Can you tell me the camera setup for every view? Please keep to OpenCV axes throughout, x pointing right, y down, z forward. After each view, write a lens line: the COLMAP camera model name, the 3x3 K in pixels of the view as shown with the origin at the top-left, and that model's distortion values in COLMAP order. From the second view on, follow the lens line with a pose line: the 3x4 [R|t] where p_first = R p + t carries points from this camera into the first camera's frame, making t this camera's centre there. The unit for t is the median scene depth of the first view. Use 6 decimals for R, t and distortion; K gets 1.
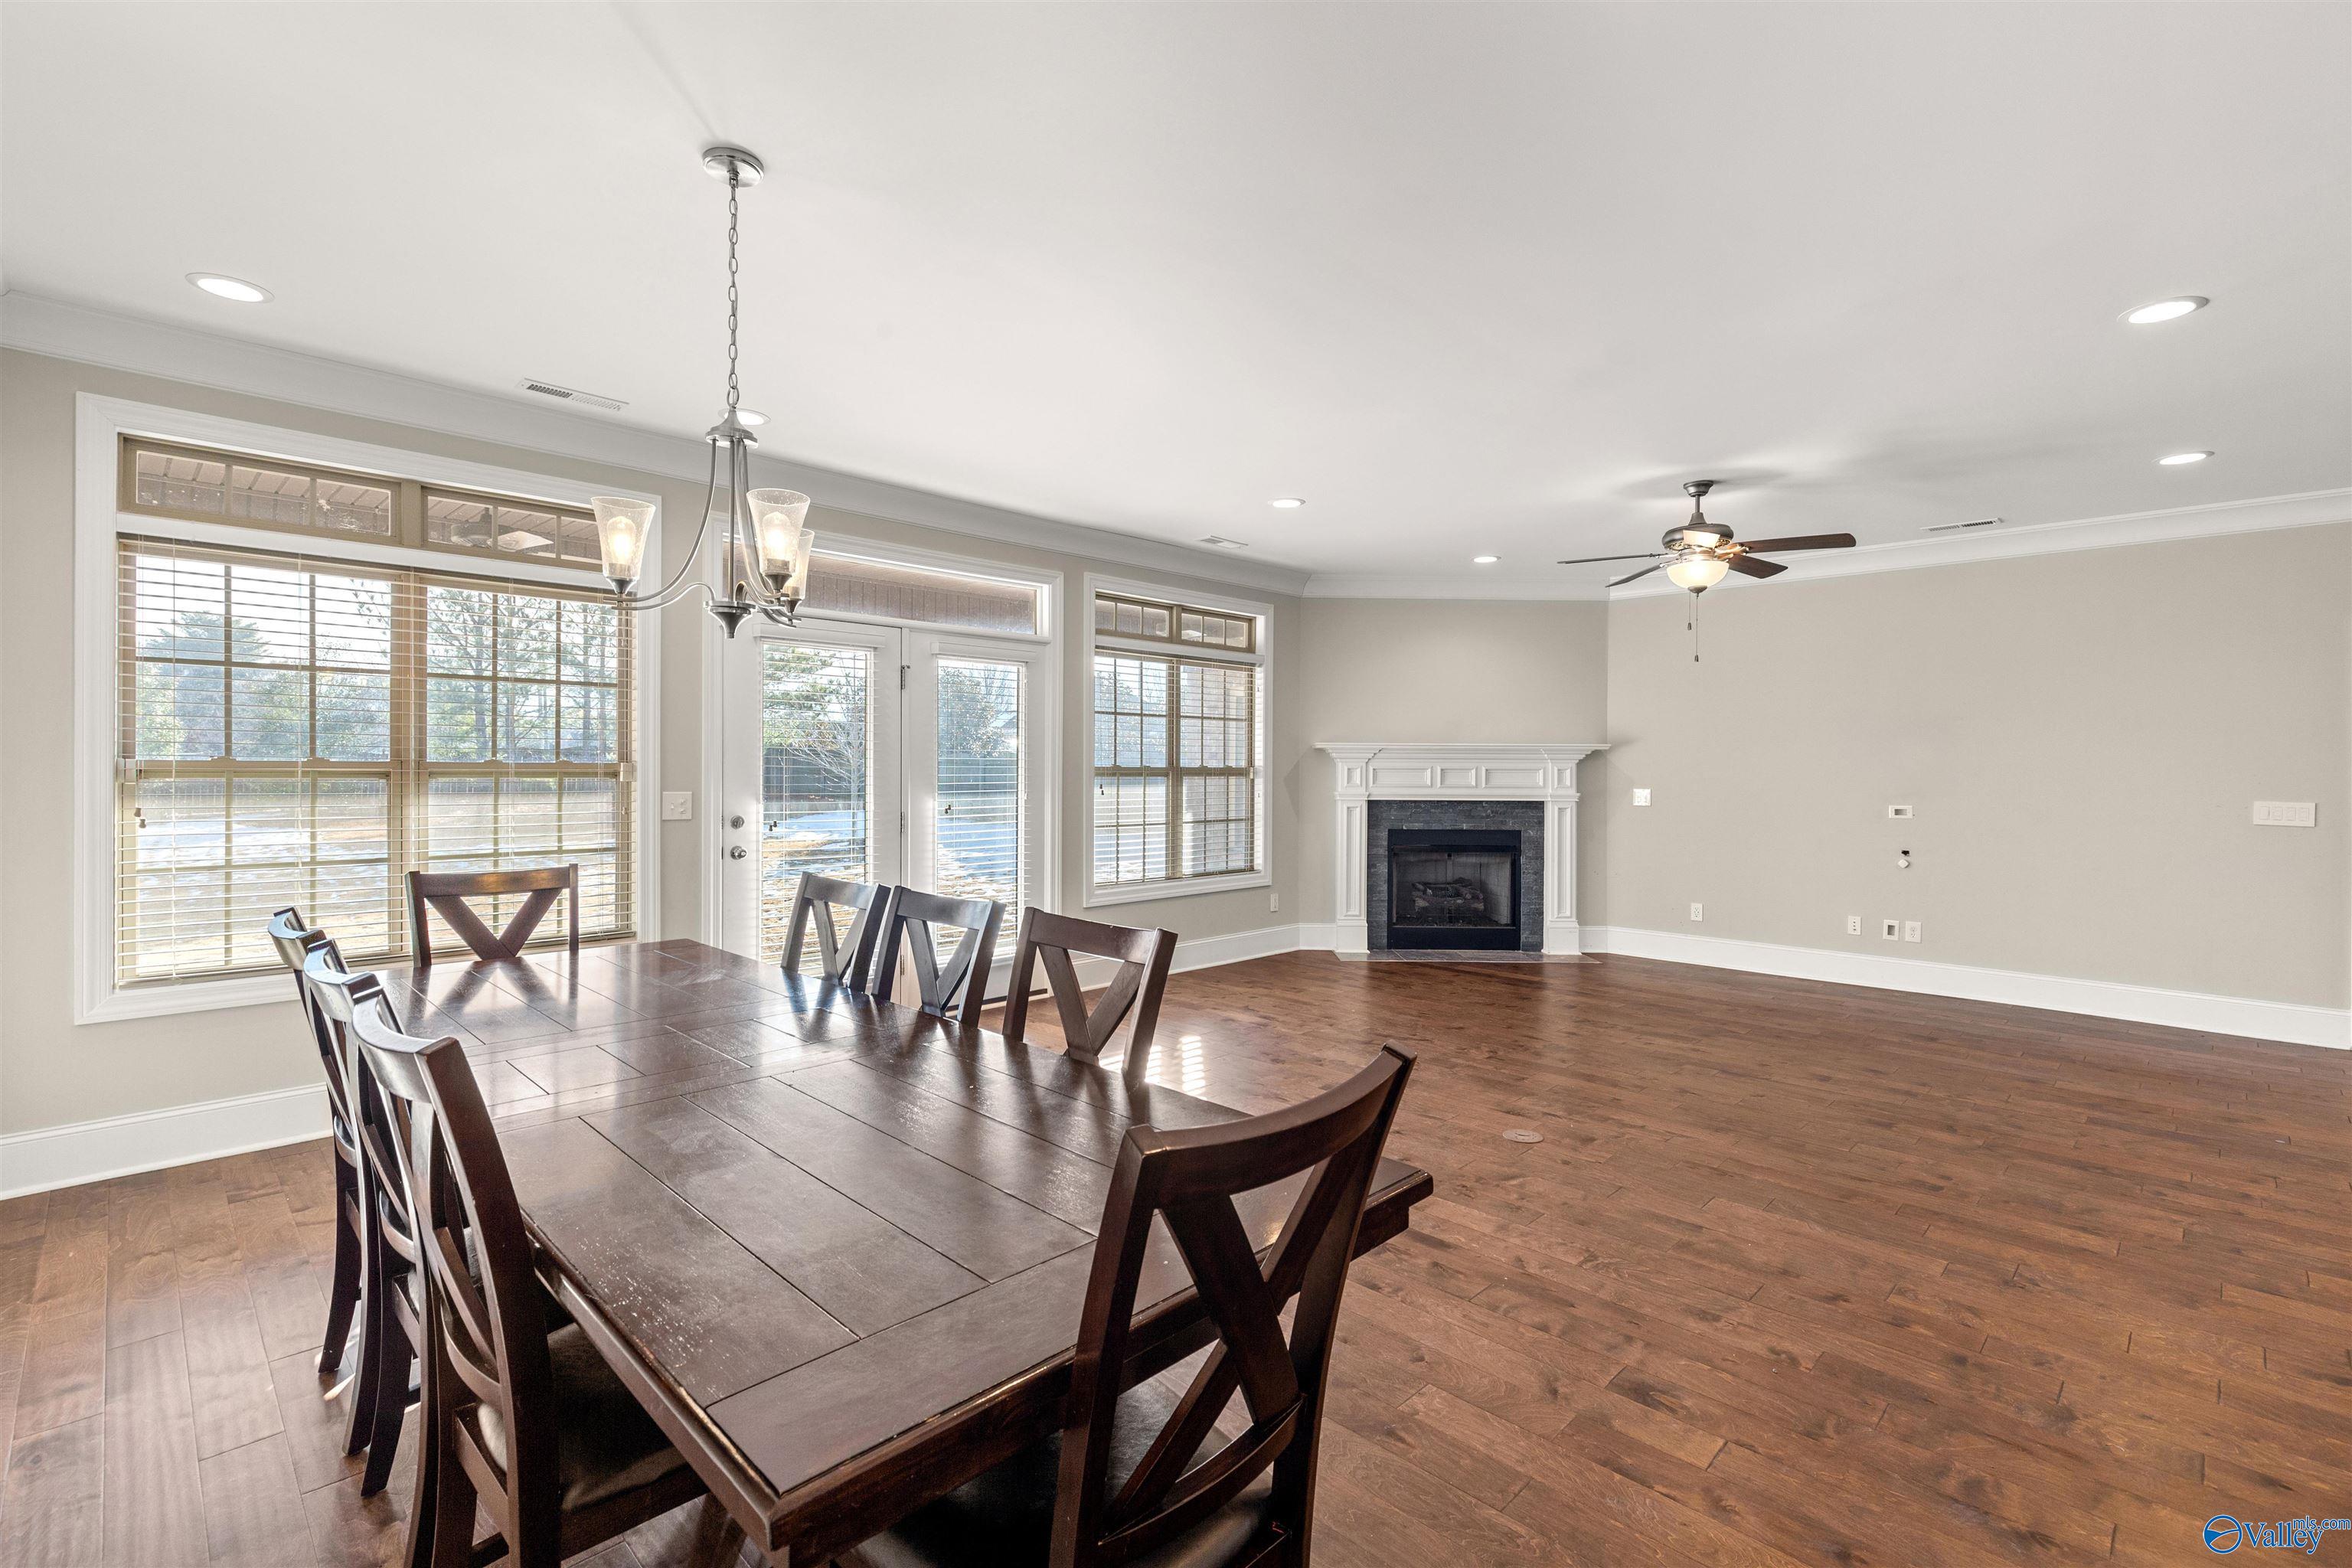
lens RADIAL K [[1051.8, 0, 1176.5], [0, 1051.8, 776.3], [0, 0, 1]] dist [0.005549, 0.000003]
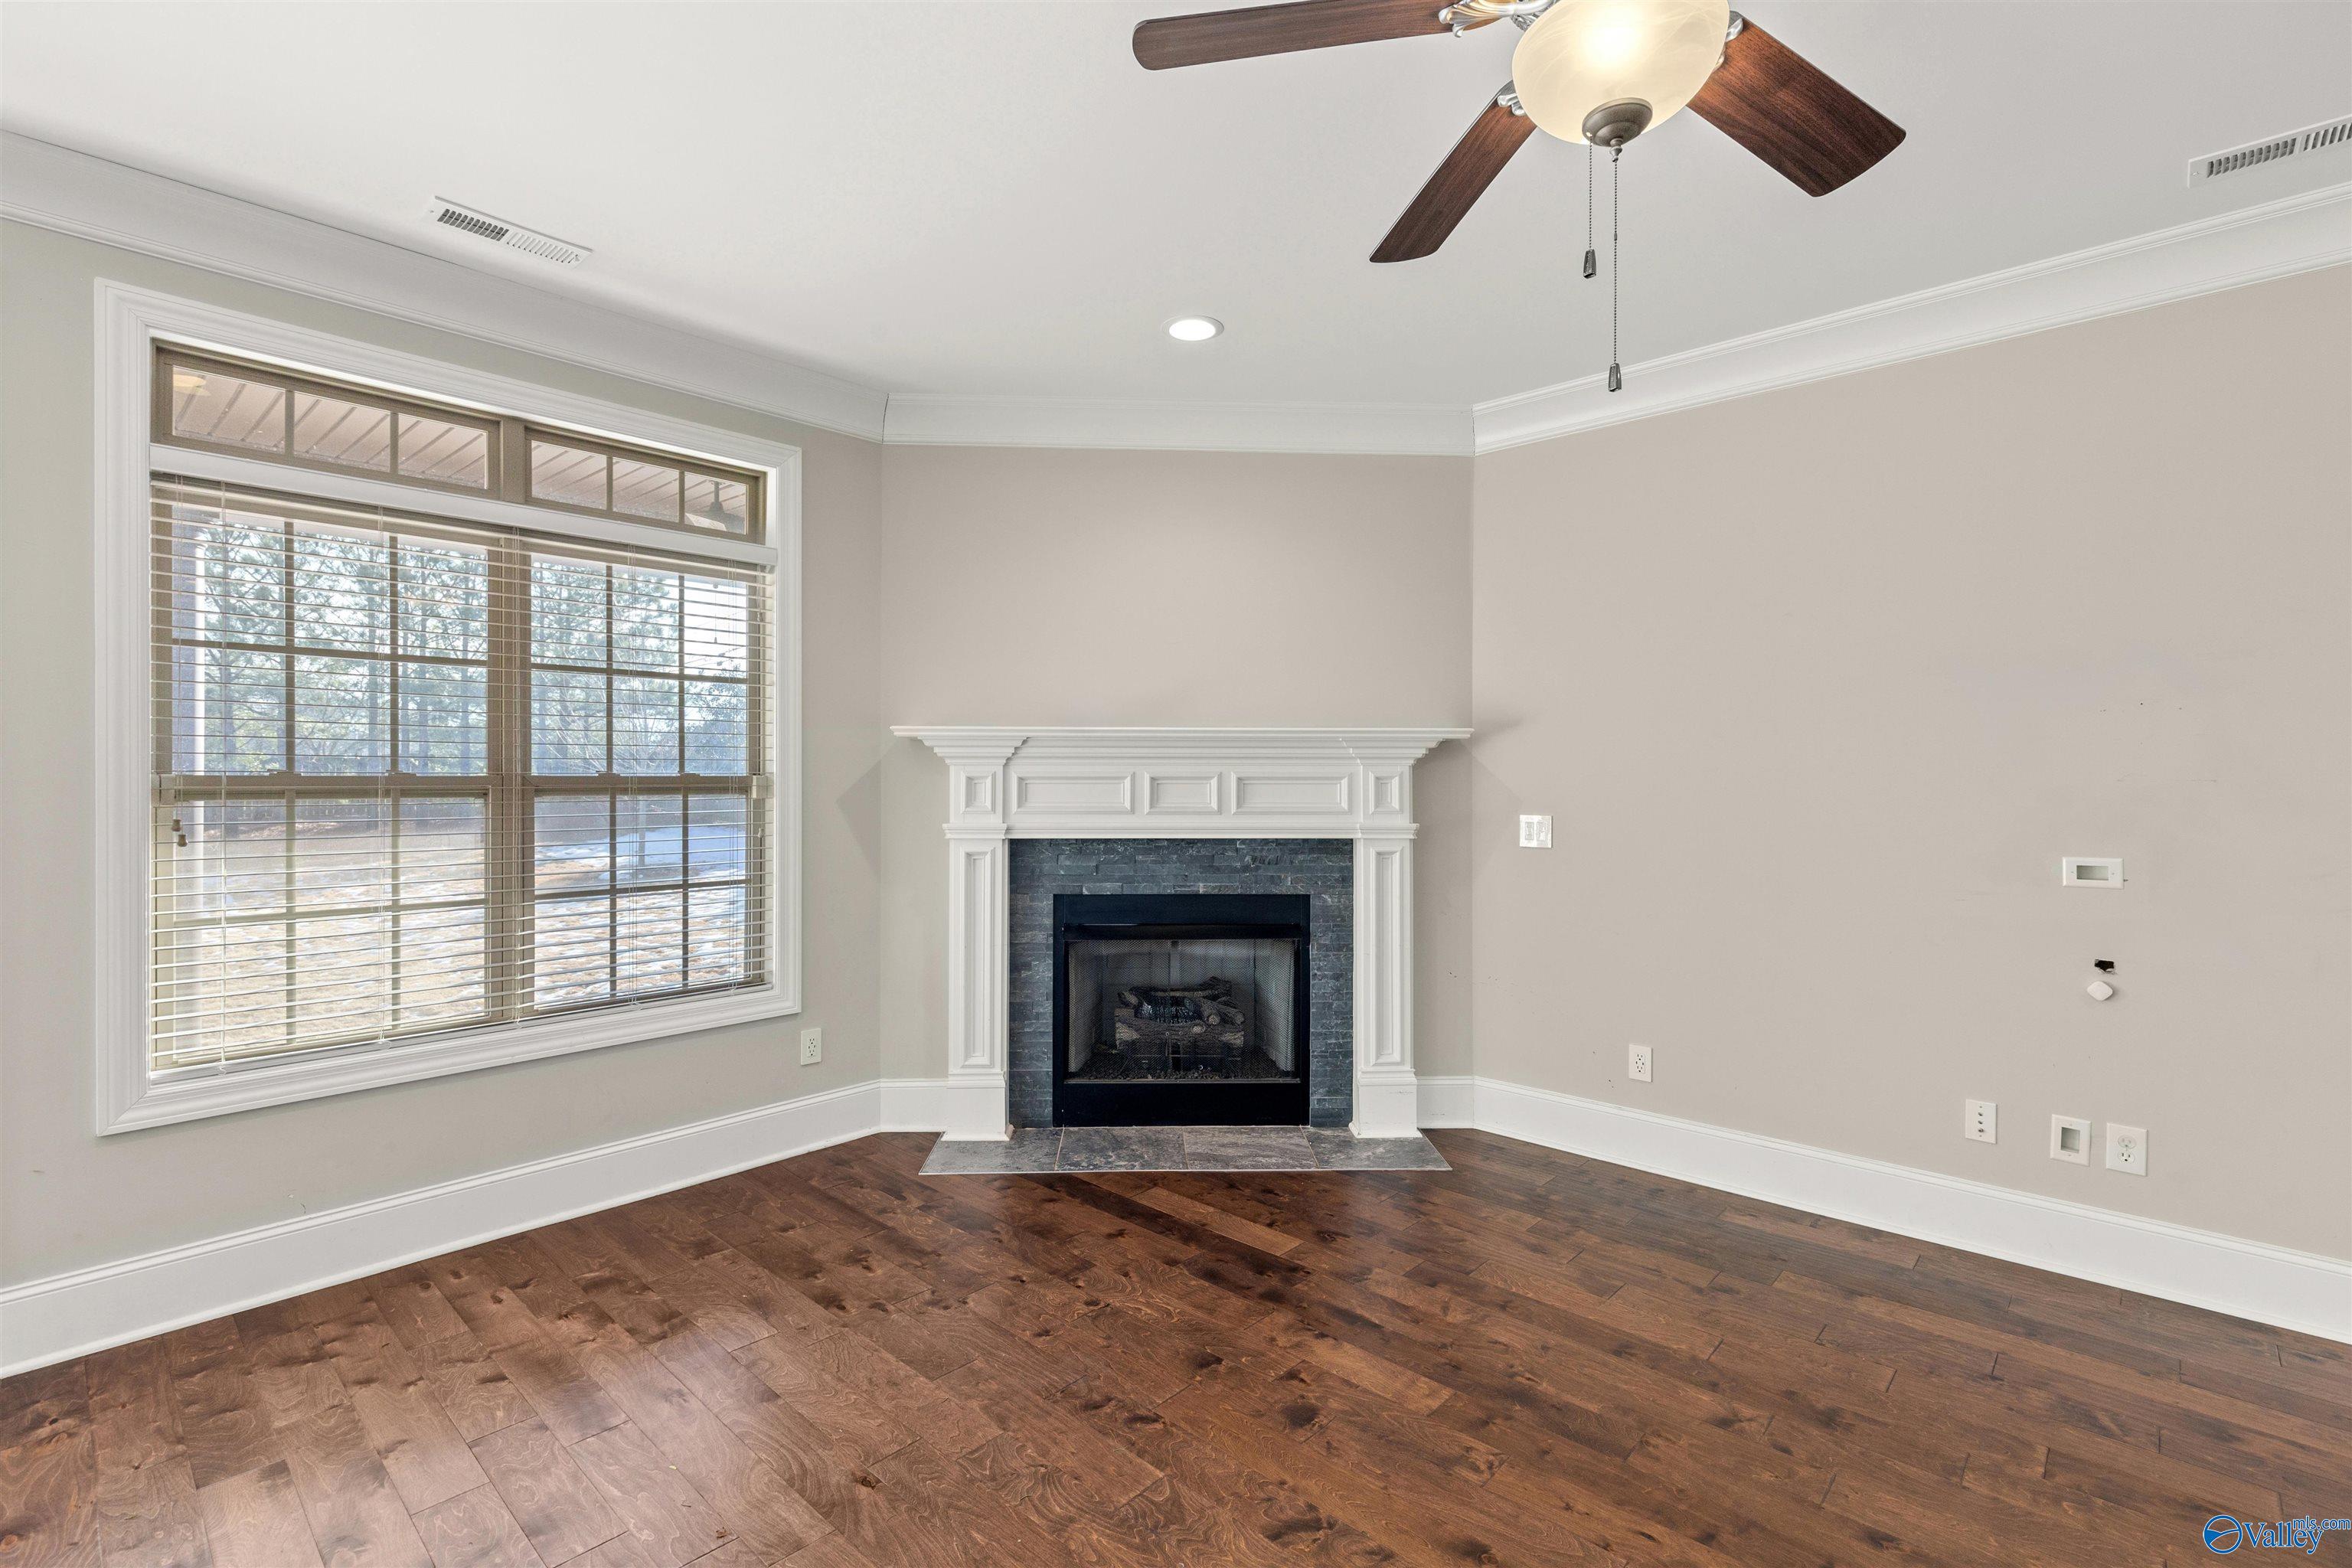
lens RADIAL K [[1051.8, 0, 1176.5], [0, 1051.8, 776.3], [0, 0, 1]] dist [0.005549, 0.000003]
pose [[0.999435, -0.003339, 0.033437, 0.252712], [0.003644, 0.999952, -0.009067, -0.002967], [-0.033405, 0.009183, 0.999400, 0.496286]]
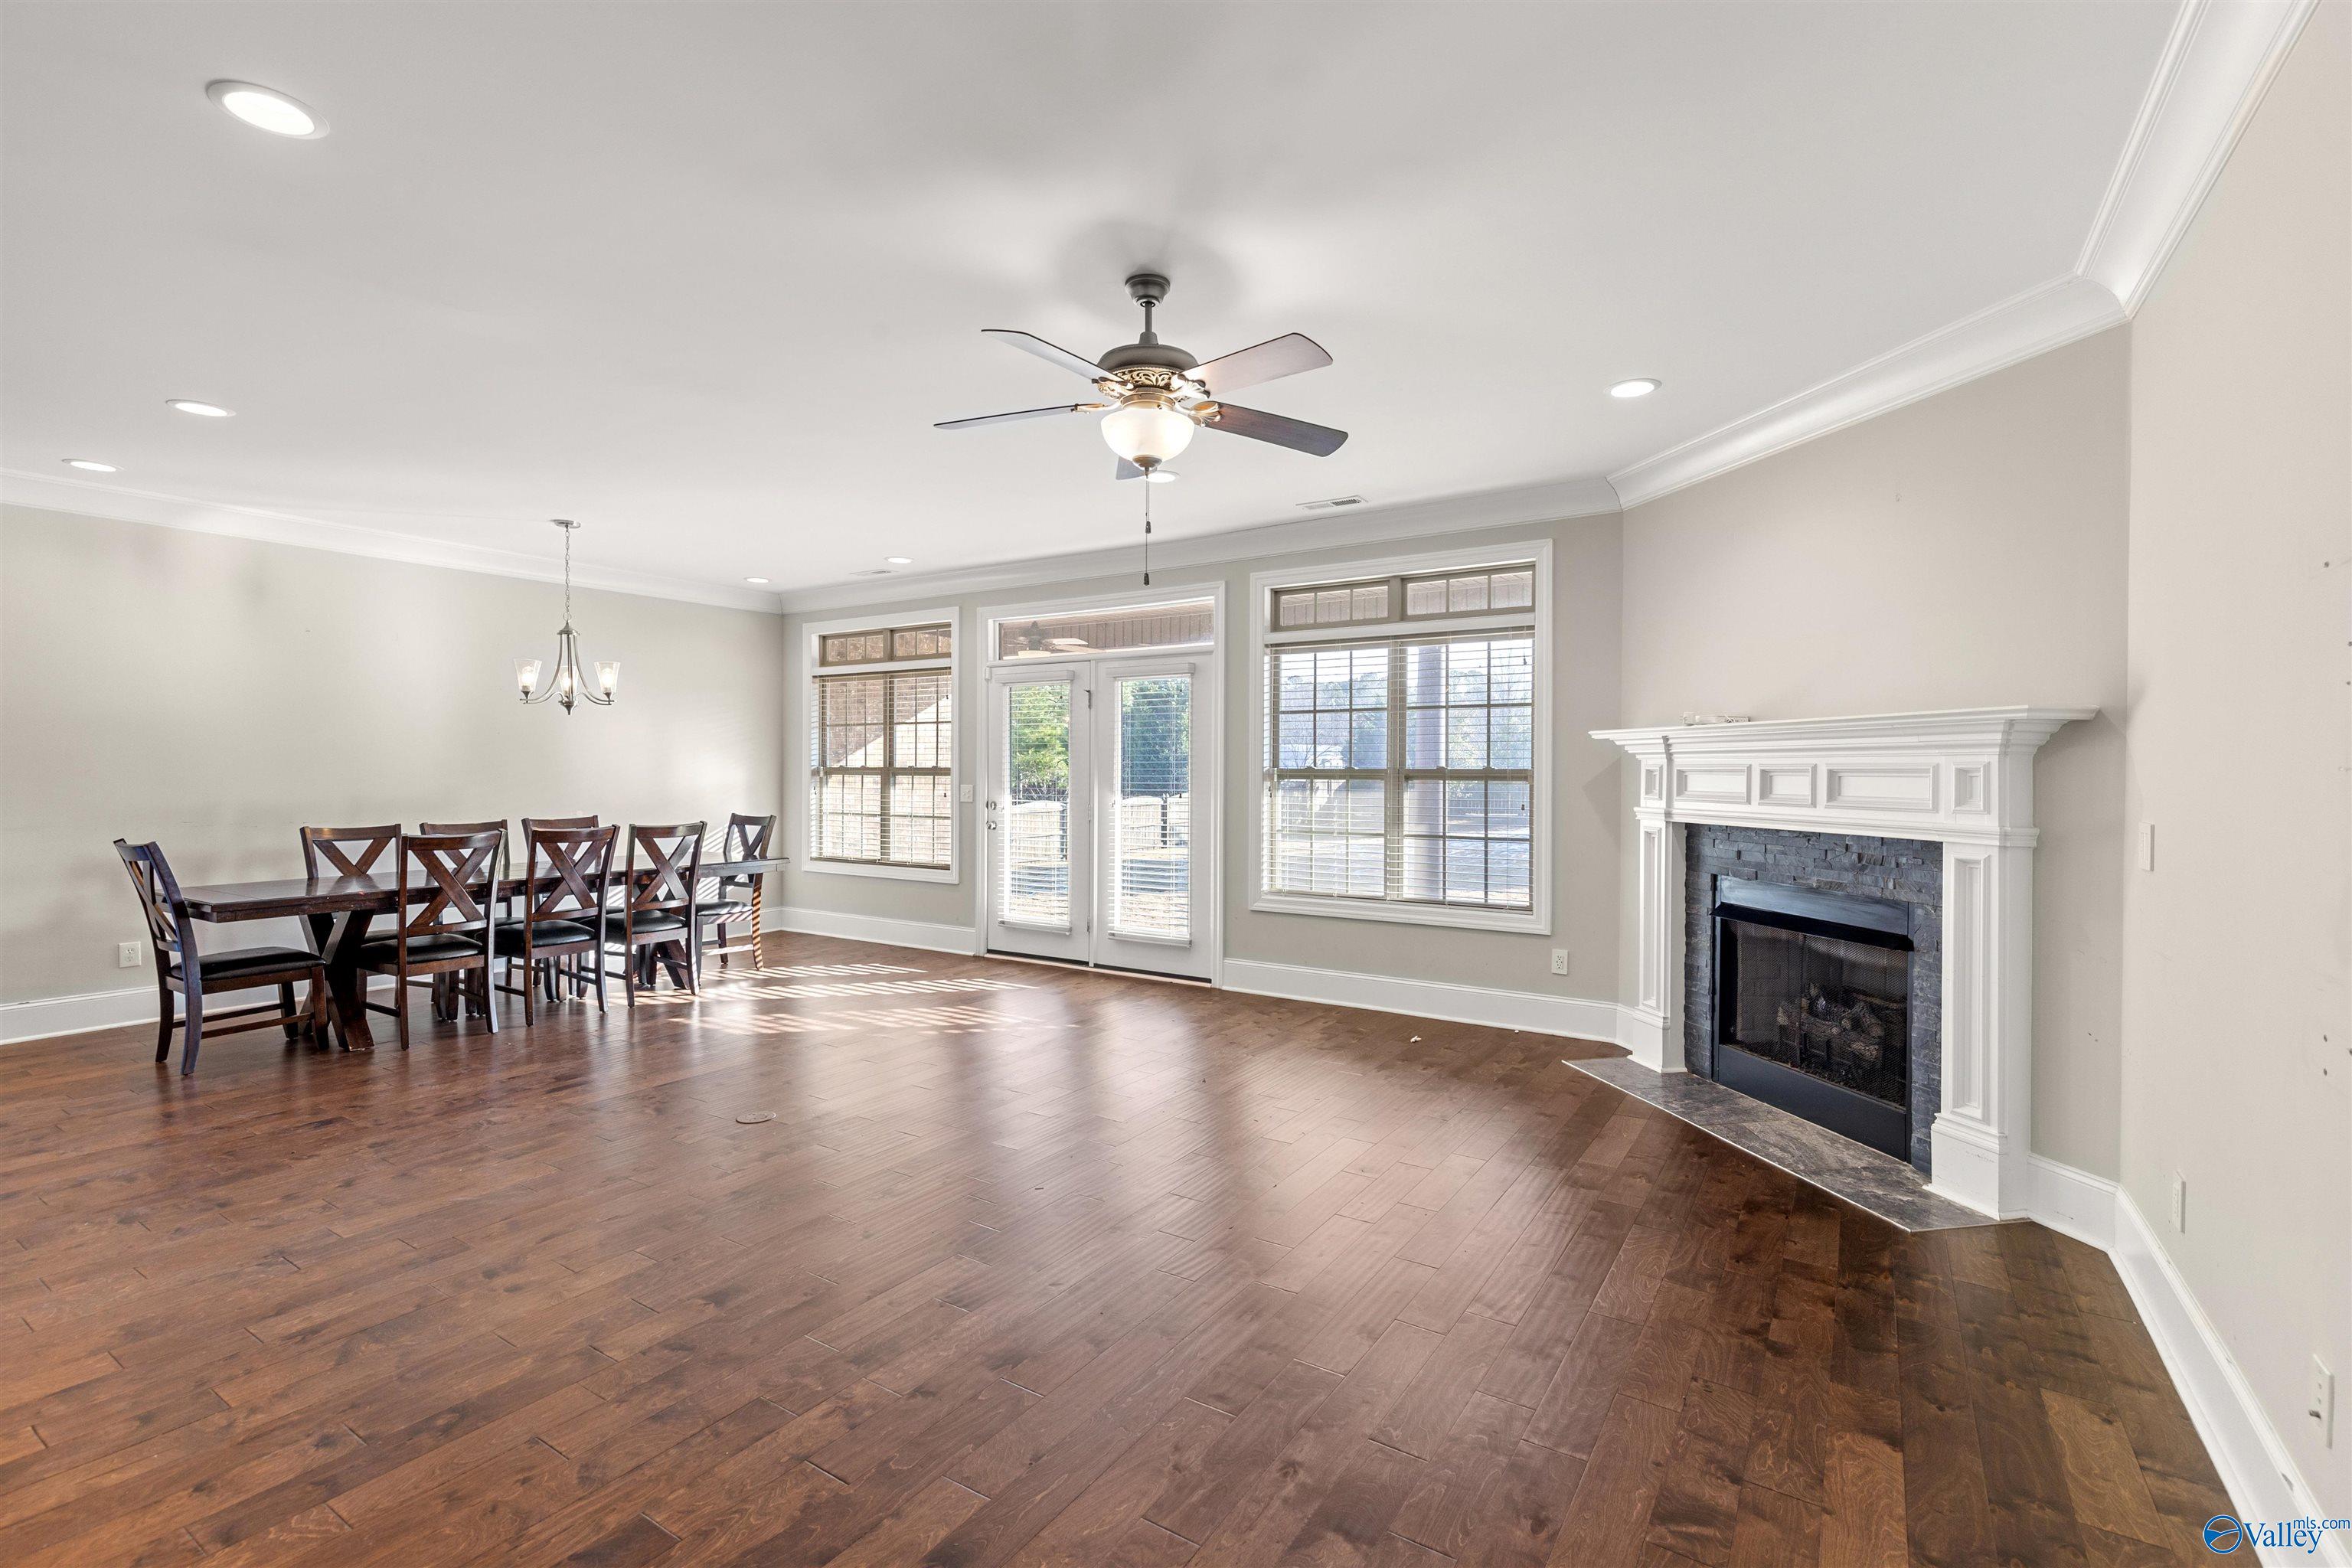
lens RADIAL K [[1051.8, 0, 1176.5], [0, 1051.8, 776.3], [0, 0, 1]] dist [0.005549, 0.000003]
pose [[0.202408, 0.001353, -0.979300, 0.736927], [-0.009964, 0.999950, -0.000678, -0.000218], [0.979251, 0.009895, 0.202411, 0.611852]]
